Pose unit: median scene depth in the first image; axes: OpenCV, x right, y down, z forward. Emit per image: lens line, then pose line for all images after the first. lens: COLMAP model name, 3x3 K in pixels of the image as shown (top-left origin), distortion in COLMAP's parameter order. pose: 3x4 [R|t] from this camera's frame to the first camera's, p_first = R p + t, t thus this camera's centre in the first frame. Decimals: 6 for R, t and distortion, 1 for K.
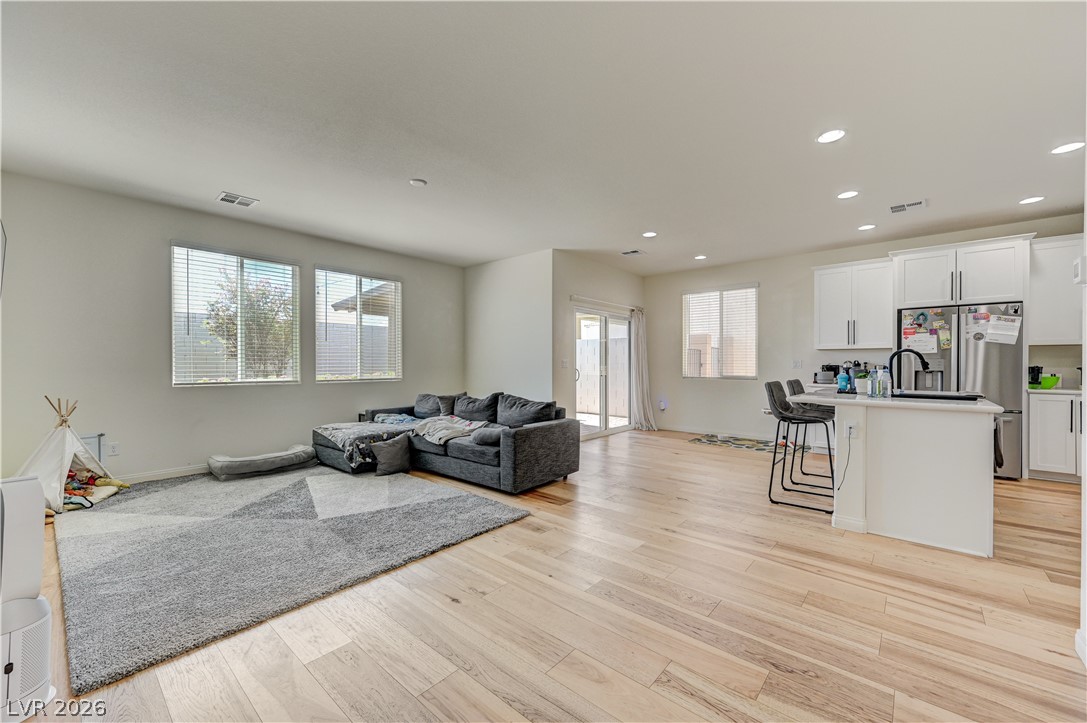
lens RADIAL K [[428.4, 0, 543.5], [0, 428.4, 361.5], [0, 0, 1]] dist [-0.000427, -0.000147]
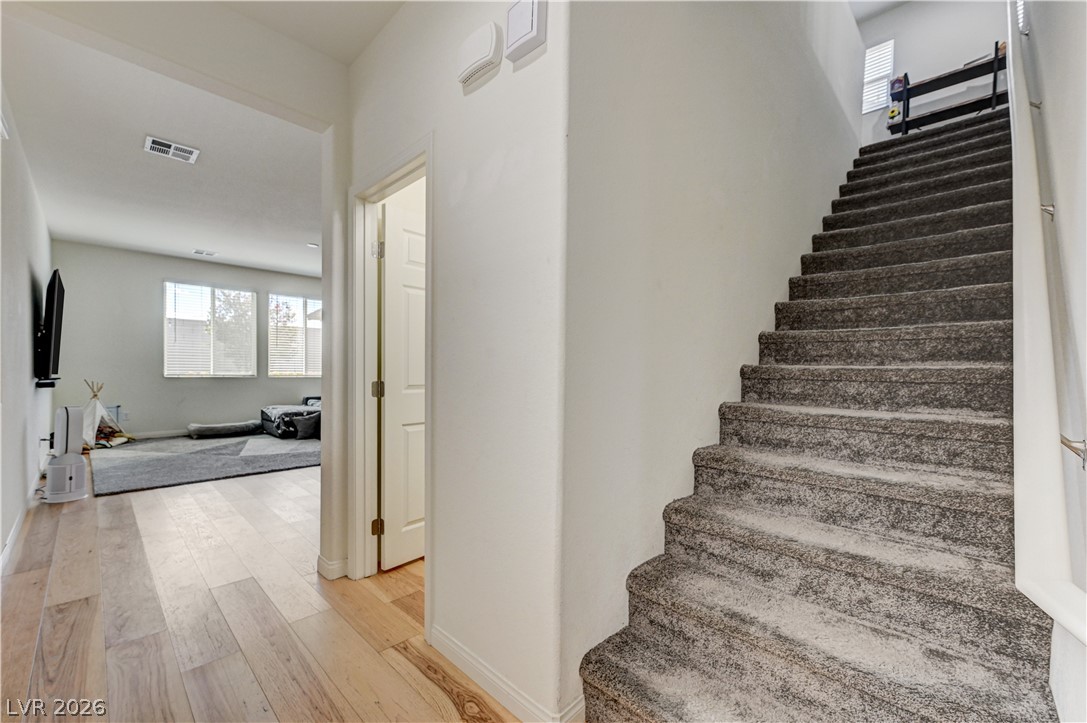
lens RADIAL K [[442.4, 0, 543.4], [0, 442.4, 371.5], [0, 0, 1]] dist [-0.000291, -0.000042]
pose [[0.998122, 0.017090, -0.058821, 0.571125], [-0.016253, 0.999760, 0.014679, -0.003391], [0.059058, -0.013695, 0.998161, -0.486258]]
